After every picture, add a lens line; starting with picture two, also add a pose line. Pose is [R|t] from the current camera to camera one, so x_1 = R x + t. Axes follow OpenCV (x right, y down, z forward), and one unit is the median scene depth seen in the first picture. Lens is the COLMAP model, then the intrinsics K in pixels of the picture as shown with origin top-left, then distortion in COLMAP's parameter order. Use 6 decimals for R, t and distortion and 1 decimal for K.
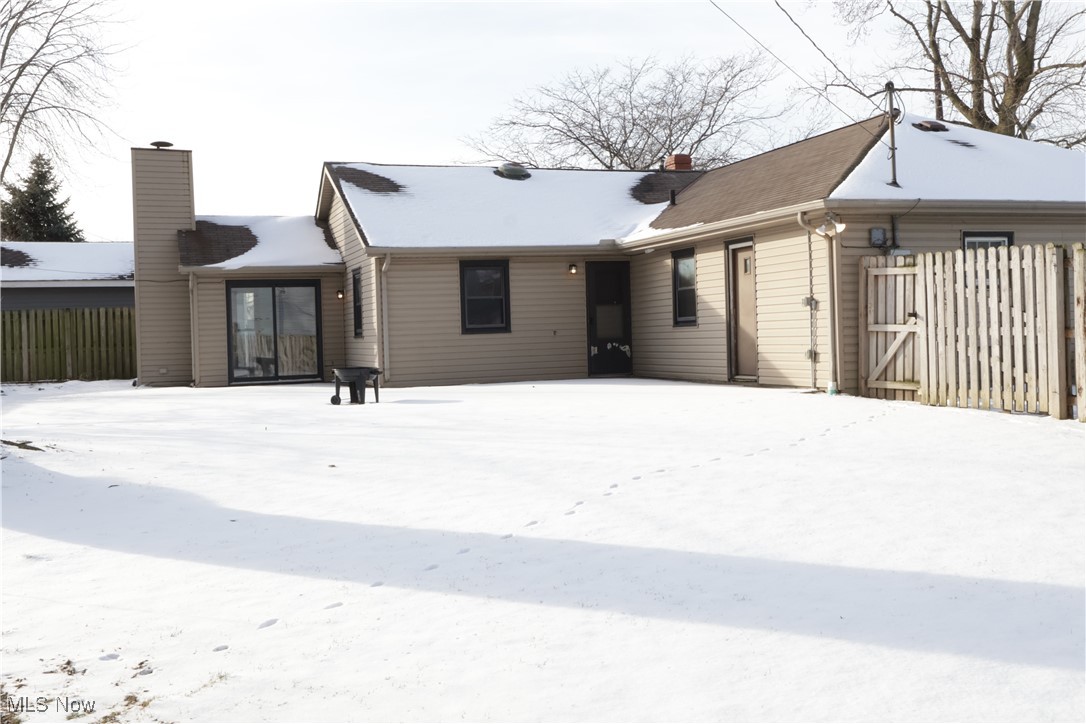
lens RADIAL K [[1151.2, 0, 543.0], [0, 1151.2, 362.0], [0, 0, 1]] dist [-0.002482, 0.004883]
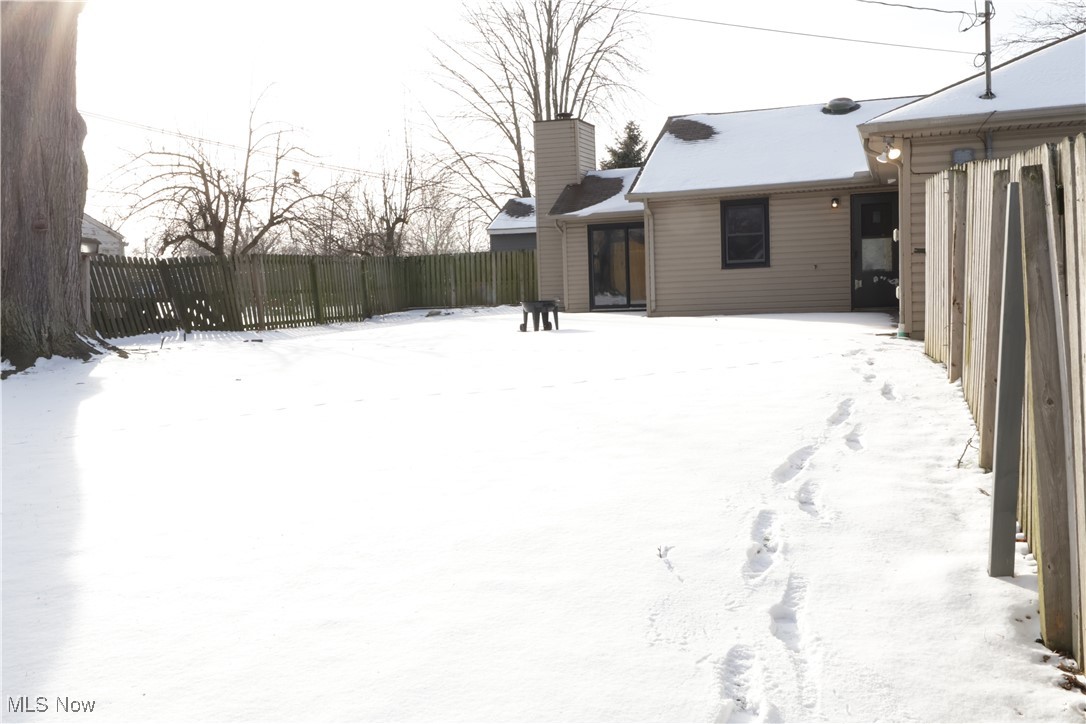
lens RADIAL K [[1015.3, 0, 543.0], [0, 1015.3, 362.0], [0, 0, 1]] dist [-0.000795, 0.005878]
pose [[0.776110, 0.049767, -0.628630, 0.392897], [-0.000839, 0.996962, 0.077891, -0.010913], [0.630597, -0.059925, 0.773794, 0.142348]]
